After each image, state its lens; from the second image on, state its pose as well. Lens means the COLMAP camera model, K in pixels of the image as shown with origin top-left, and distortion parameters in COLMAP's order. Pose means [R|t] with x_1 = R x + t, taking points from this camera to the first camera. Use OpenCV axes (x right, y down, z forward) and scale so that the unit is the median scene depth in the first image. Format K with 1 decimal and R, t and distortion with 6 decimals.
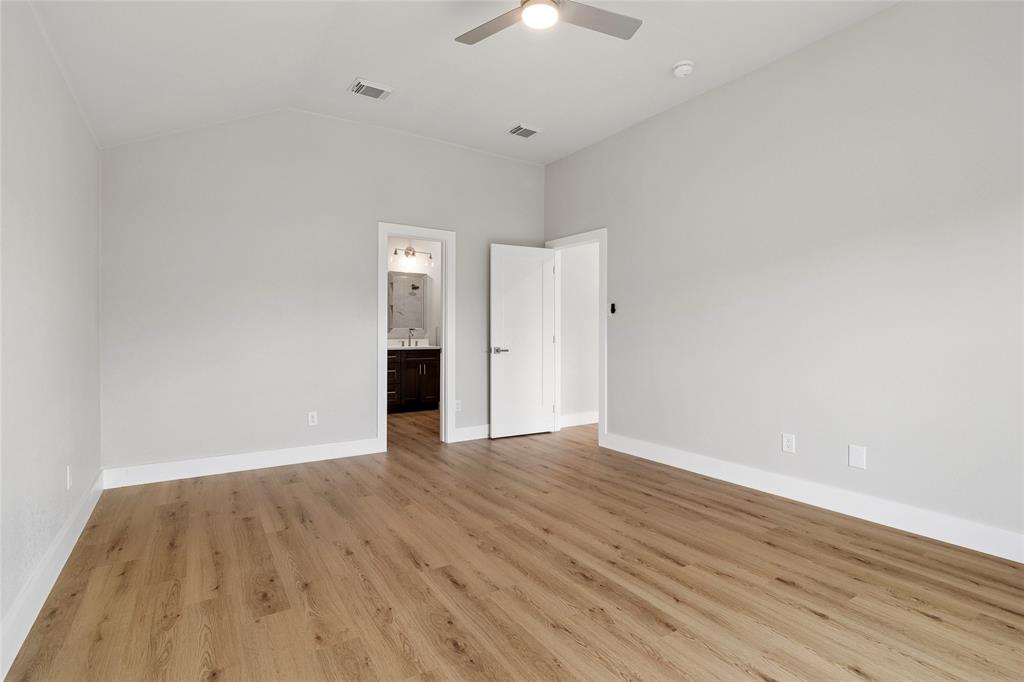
lens RADIAL K [[500.9, 0, 511.8], [0, 500.9, 337.5], [0, 0, 1]] dist [0.003070, 0.000701]
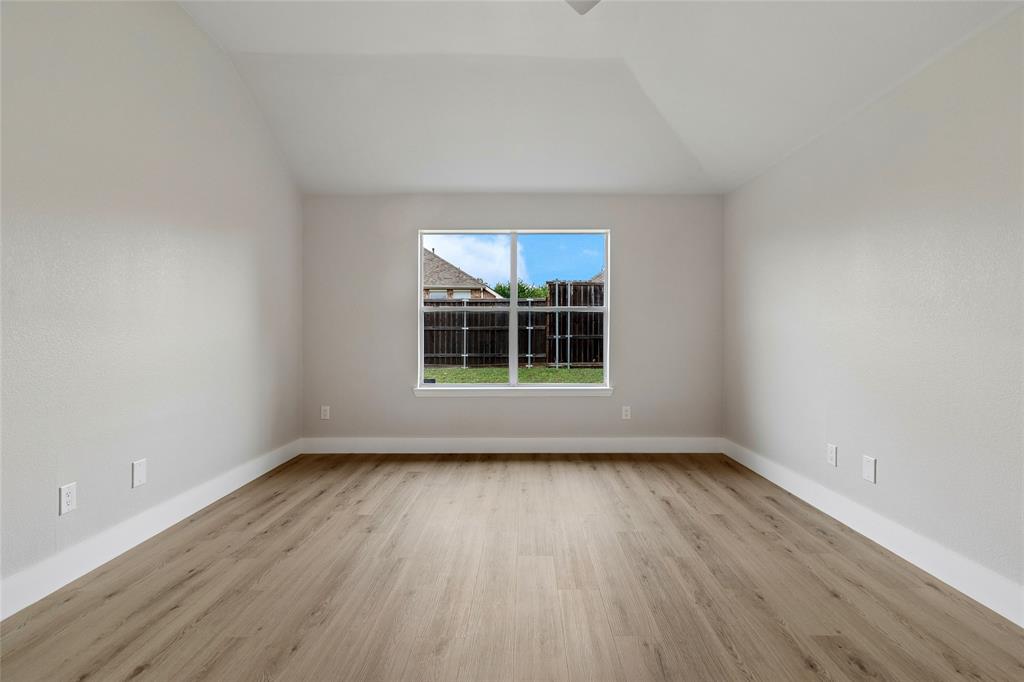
lens RADIAL K [[500.9, 0, 514.7], [0, 500.9, 333.9], [0, 0, 1]] dist [0.003070, 0.000701]
pose [[-0.839472, -0.006201, 0.543367, -0.368979], [-0.001776, 0.999961, 0.008669, -0.012206], [-0.543400, 0.006312, -0.839450, 1.567551]]
